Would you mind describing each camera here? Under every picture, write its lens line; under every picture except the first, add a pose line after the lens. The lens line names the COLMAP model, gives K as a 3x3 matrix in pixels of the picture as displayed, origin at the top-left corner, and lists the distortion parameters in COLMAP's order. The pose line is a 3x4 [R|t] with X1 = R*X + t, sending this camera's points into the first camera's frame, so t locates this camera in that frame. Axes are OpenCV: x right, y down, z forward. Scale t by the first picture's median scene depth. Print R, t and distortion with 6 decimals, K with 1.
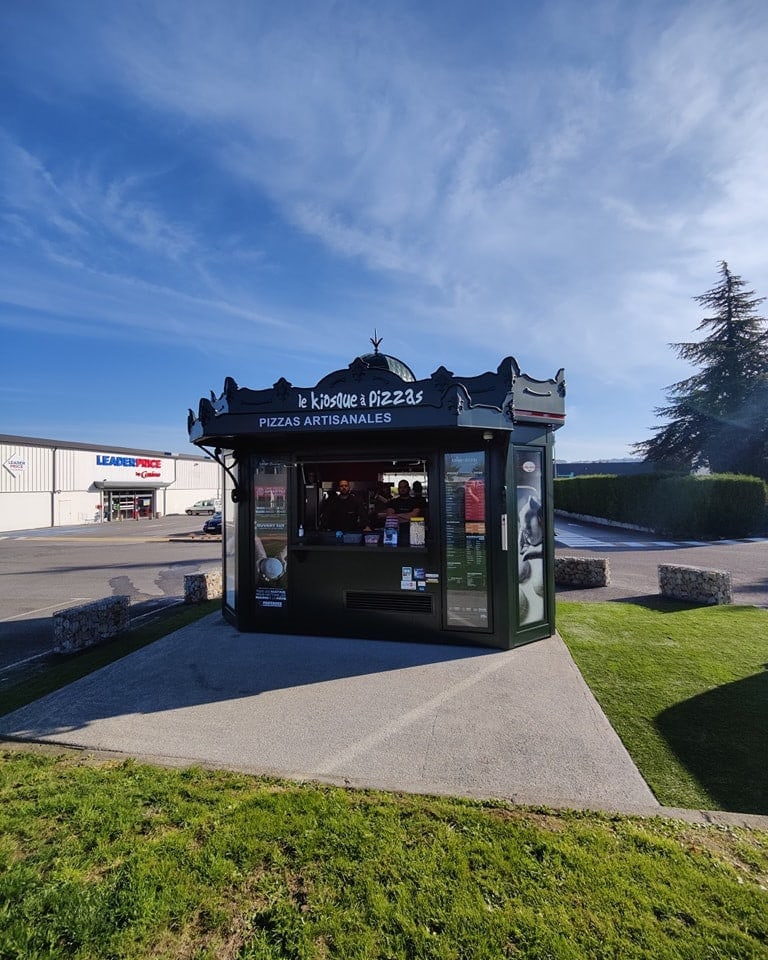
lens RADIAL K [[438.3, 0, 372.3], [0, 438.3, 481.3], [0, 0, 1]] dist [0.025481, -0.000192]
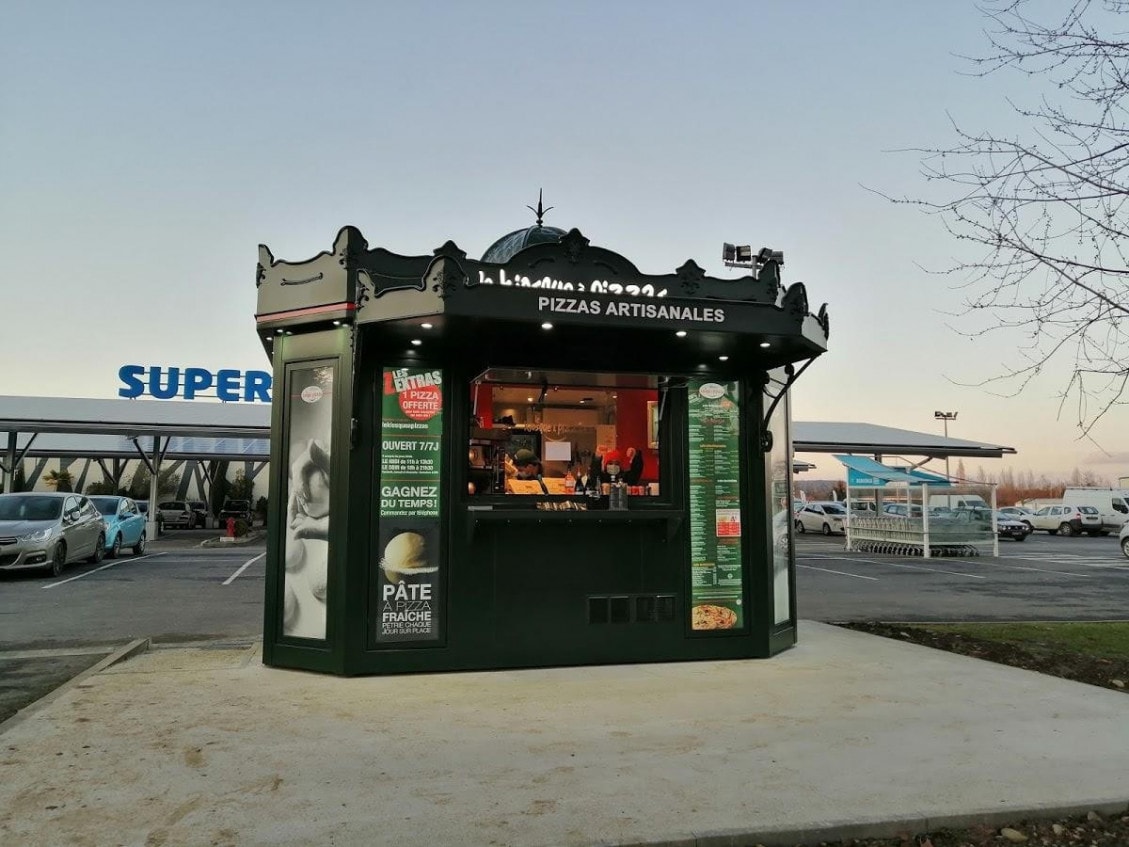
lens RADIAL K [[845.7, 0, 552.7], [0, 845.7, 418.5], [0, 0, 1]] dist [0.048521, -0.015933]
pose [[0.891457, 0.060274, 0.449078, -0.627828], [-0.021693, 0.995654, -0.090572, 0.121133], [-0.452585, 0.070999, 0.888890, -0.101133]]
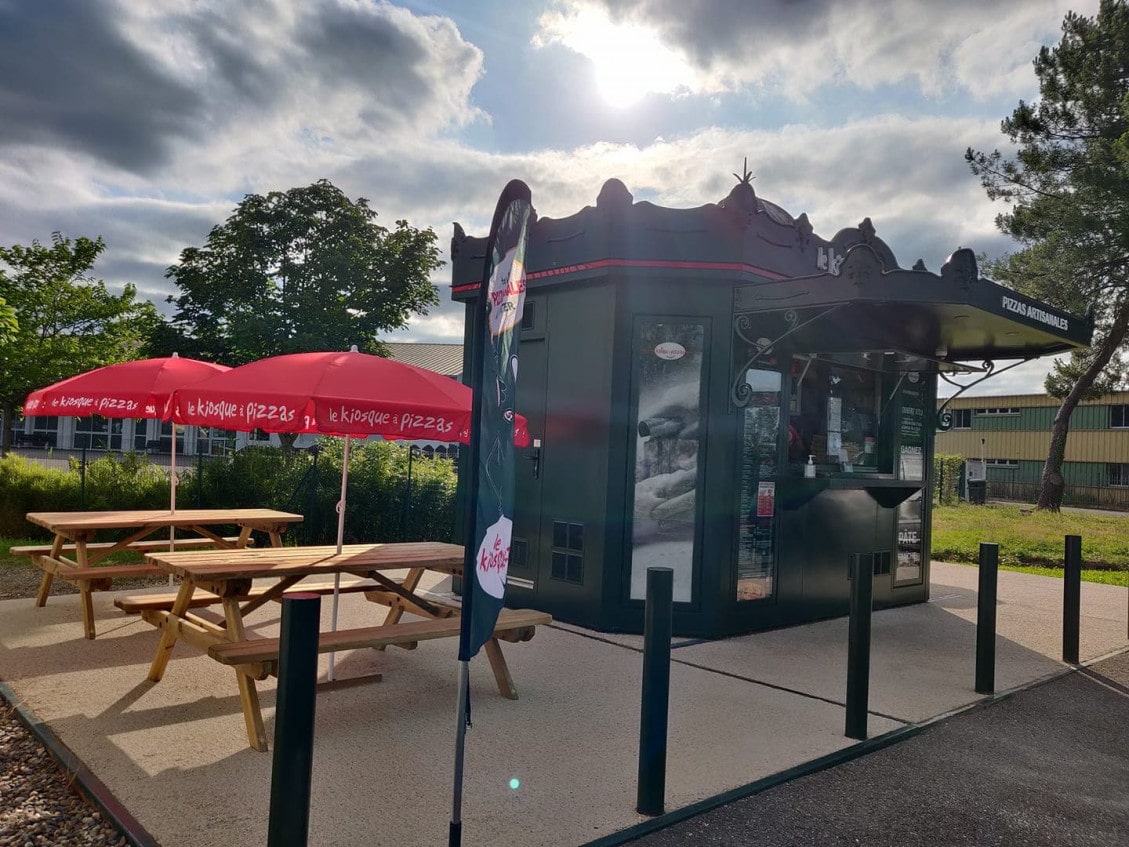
lens RADIAL K [[845.7, 0, 580.5], [0, 845.7, 427.5], [0, 0, 1]] dist [0.048521, -0.015933]
pose [[0.563096, 0.050576, 0.824842, -1.442778], [-0.059486, 0.998017, -0.020585, 0.117850], [-0.824248, -0.037476, 0.564988, 0.600571]]
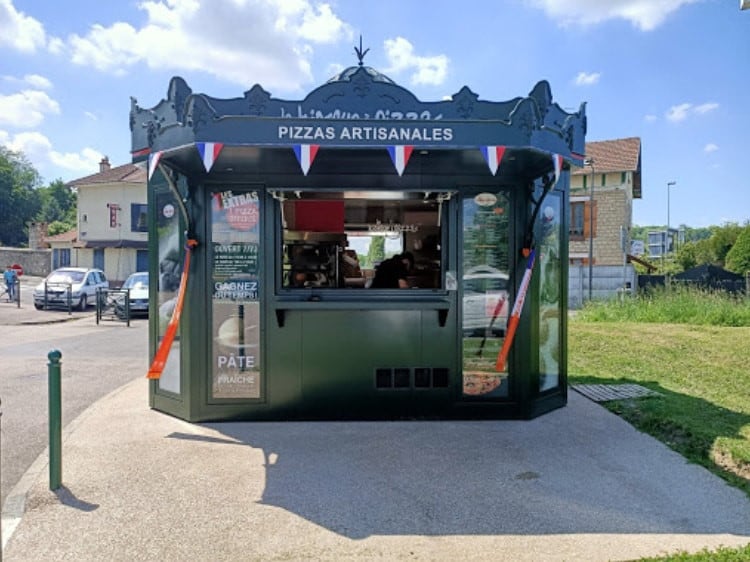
lens RADIAL K [[561.8, 0, 372.7], [0, 561.8, 287.3], [0, 0, 1]] dist [0.048521, -0.015933]
pose [[0.967740, 0.002695, 0.251938, -0.271584], [-0.013704, 0.999026, 0.041953, 0.073467], [-0.251579, -0.044052, 0.966834, -0.003433]]
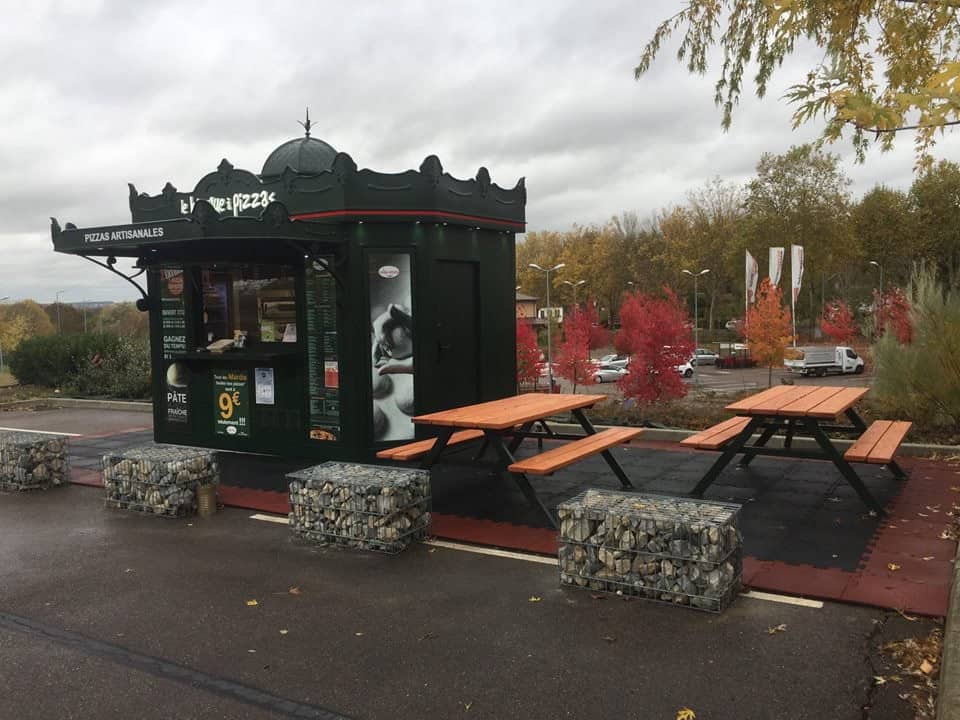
lens RADIAL K [[780.7, 0, 482.4], [0, 780.7, 358.9], [0, 0, 1]] dist [0.007792, -0.002533]
pose [[0.949053, 0.020185, -0.314470, 1.056360], [0.009191, 0.995749, 0.091652, 0.000225], [0.314983, -0.089873, 0.944833, -0.470803]]
